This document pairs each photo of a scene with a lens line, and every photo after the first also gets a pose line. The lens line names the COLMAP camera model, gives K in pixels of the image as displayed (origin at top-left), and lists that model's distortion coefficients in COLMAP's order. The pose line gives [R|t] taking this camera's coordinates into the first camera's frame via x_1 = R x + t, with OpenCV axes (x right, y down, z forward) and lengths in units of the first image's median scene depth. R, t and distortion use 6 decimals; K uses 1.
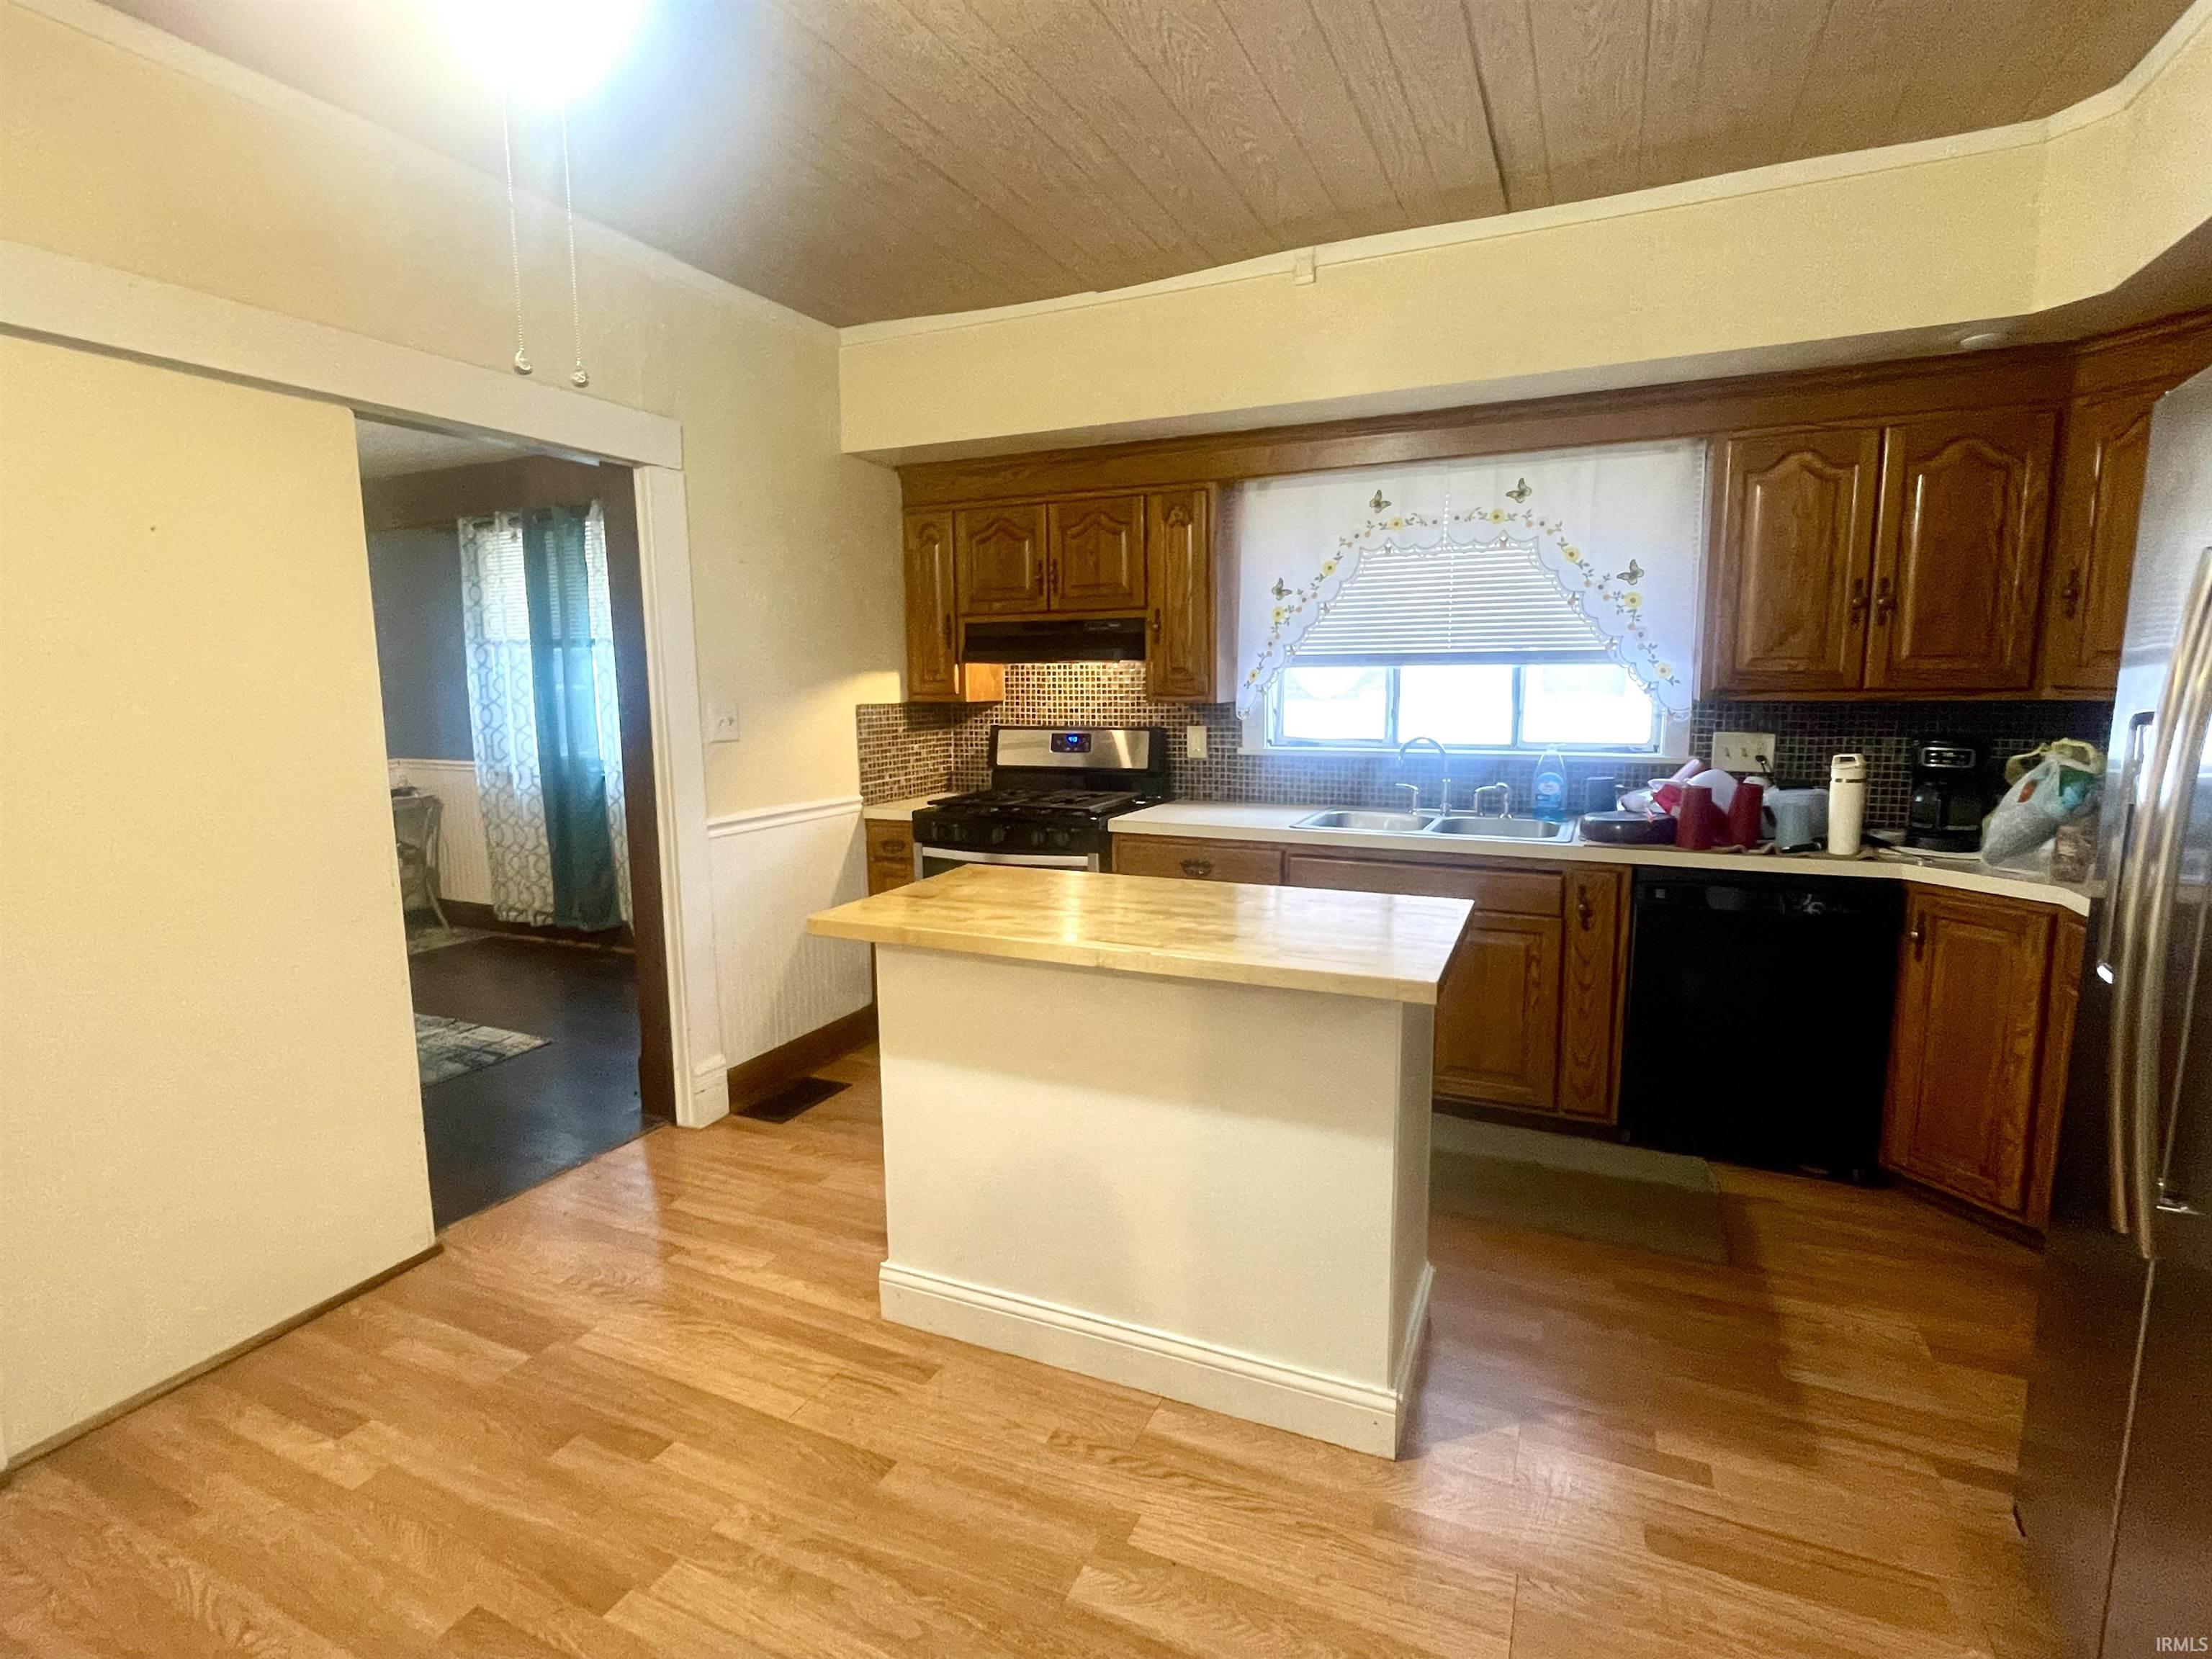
lens RADIAL K [[1078.2, 0, 1101.9], [0, 1078.2, 825.1], [0, 0, 1]] dist [0.002997, 0.000769]
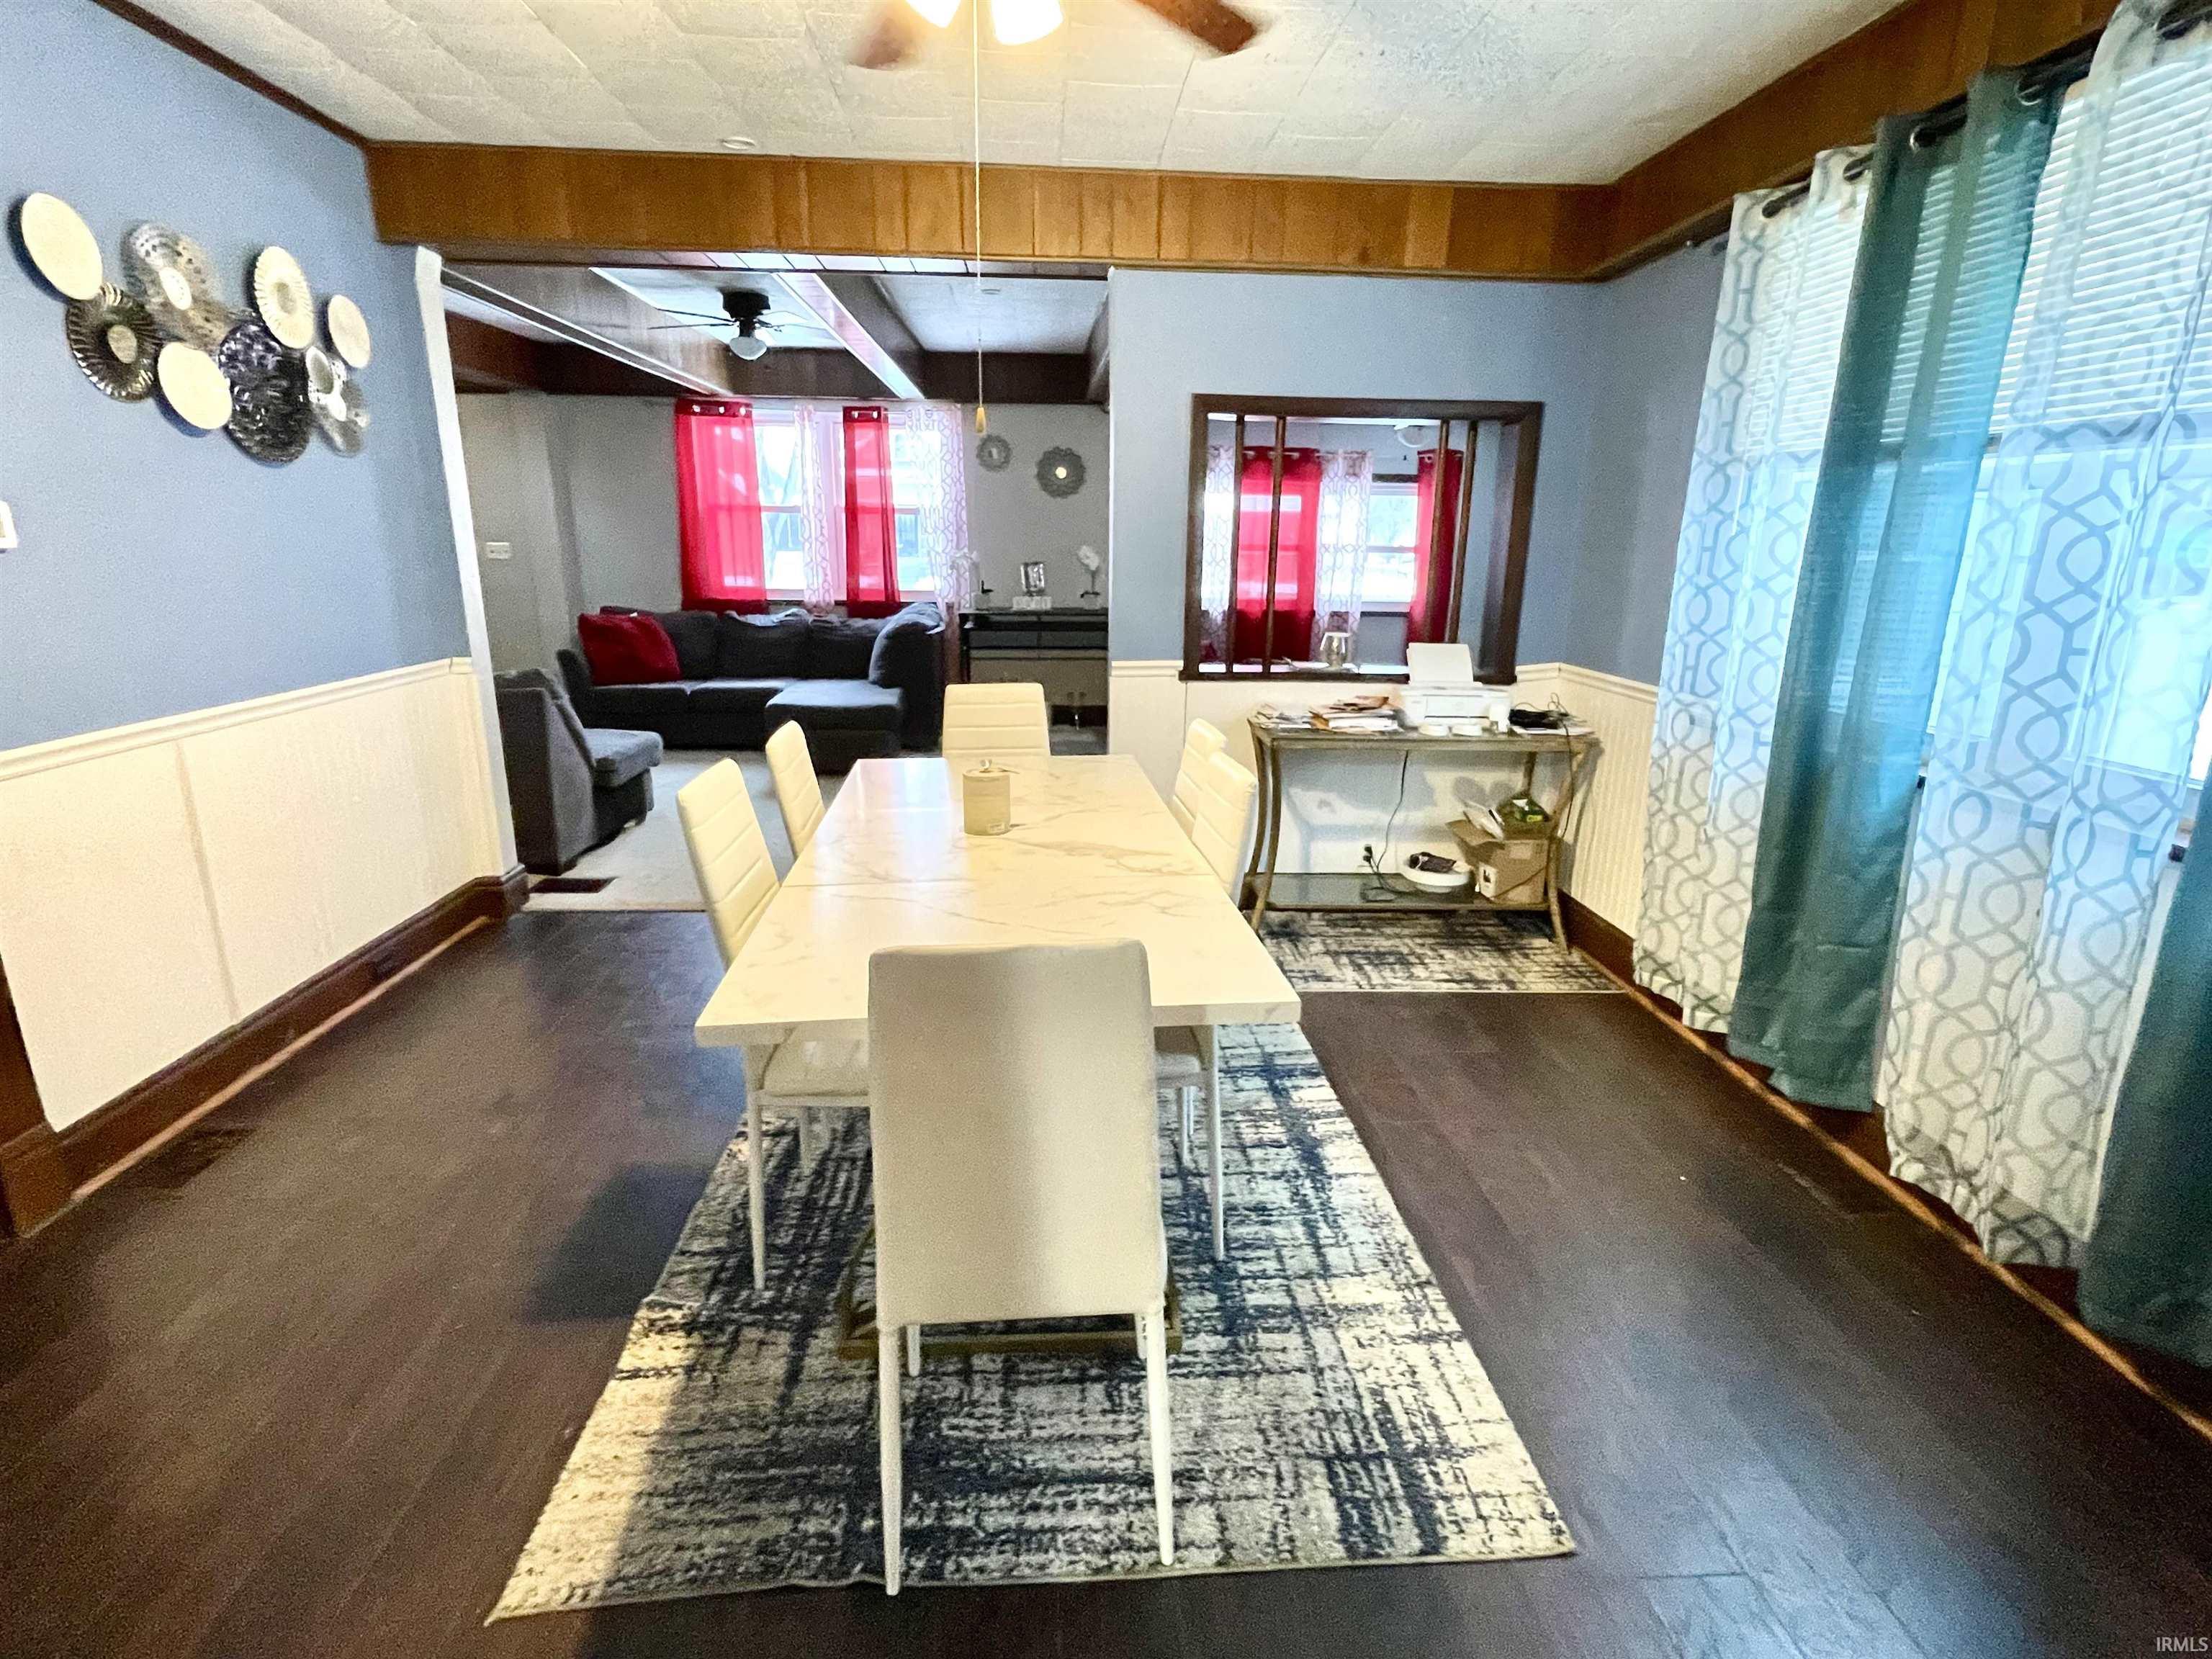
lens RADIAL K [[1078.2, 0, 1105.7], [0, 1078.2, 811.2], [0, 0, 1]] dist [0.002997, 0.000769]
pose [[0.482723, 0.236333, -0.843282, -0.351006], [-0.134579, 0.971481, 0.195224, -0.098424], [0.865371, 0.019249, 0.500762, 0.701912]]
